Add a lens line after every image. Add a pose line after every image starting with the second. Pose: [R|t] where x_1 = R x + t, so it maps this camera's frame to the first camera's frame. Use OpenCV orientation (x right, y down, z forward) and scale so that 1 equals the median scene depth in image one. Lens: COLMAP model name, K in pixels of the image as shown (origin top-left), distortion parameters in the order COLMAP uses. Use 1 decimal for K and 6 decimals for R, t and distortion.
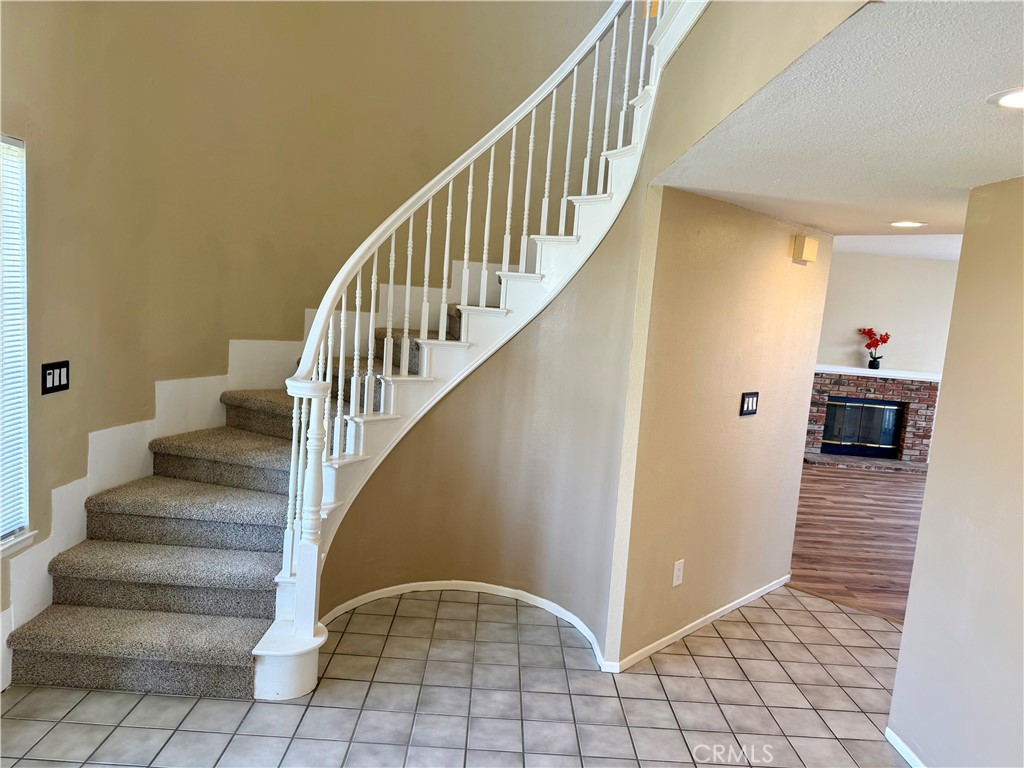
lens RADIAL K [[729.0, 0, 529.0], [0, 729.0, 389.4], [0, 0, 1]] dist [0.098179, -0.120954]
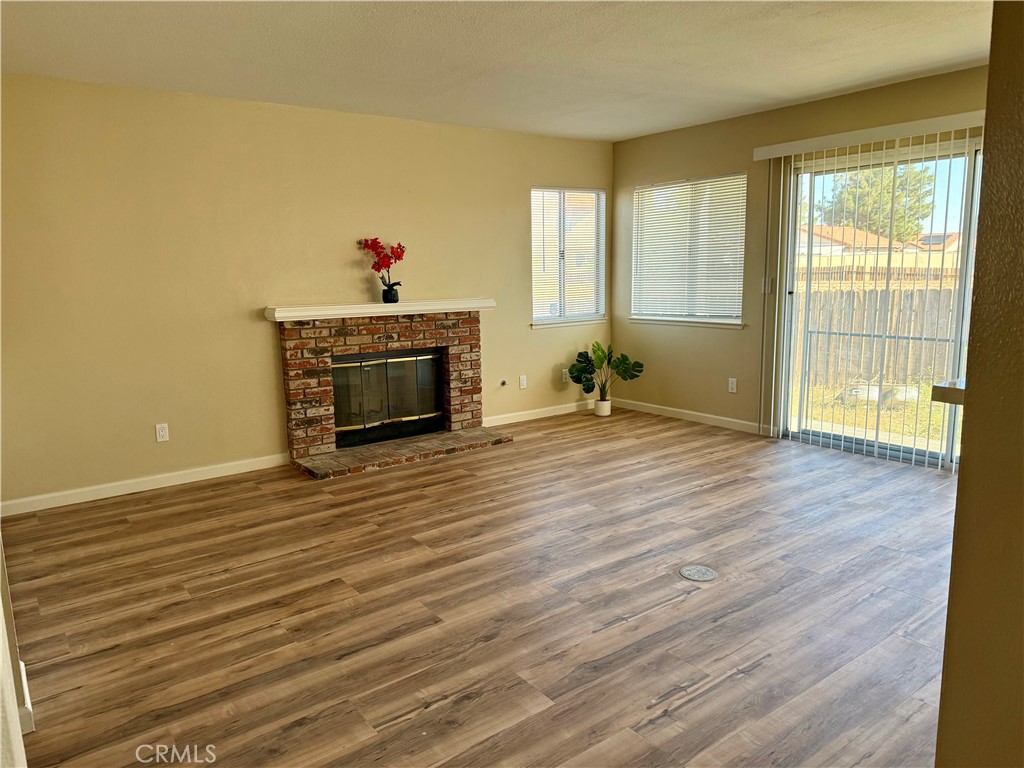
lens RADIAL K [[729.0, 0, 529.0], [0, 729.0, 389.4], [0, 0, 1]] dist [0.098179, -0.120954]
pose [[0.808918, -0.191196, 0.555964, 0.196938], [0.149760, 0.981459, 0.119626, -0.011992], [-0.568528, -0.013507, 0.822553, 0.413331]]
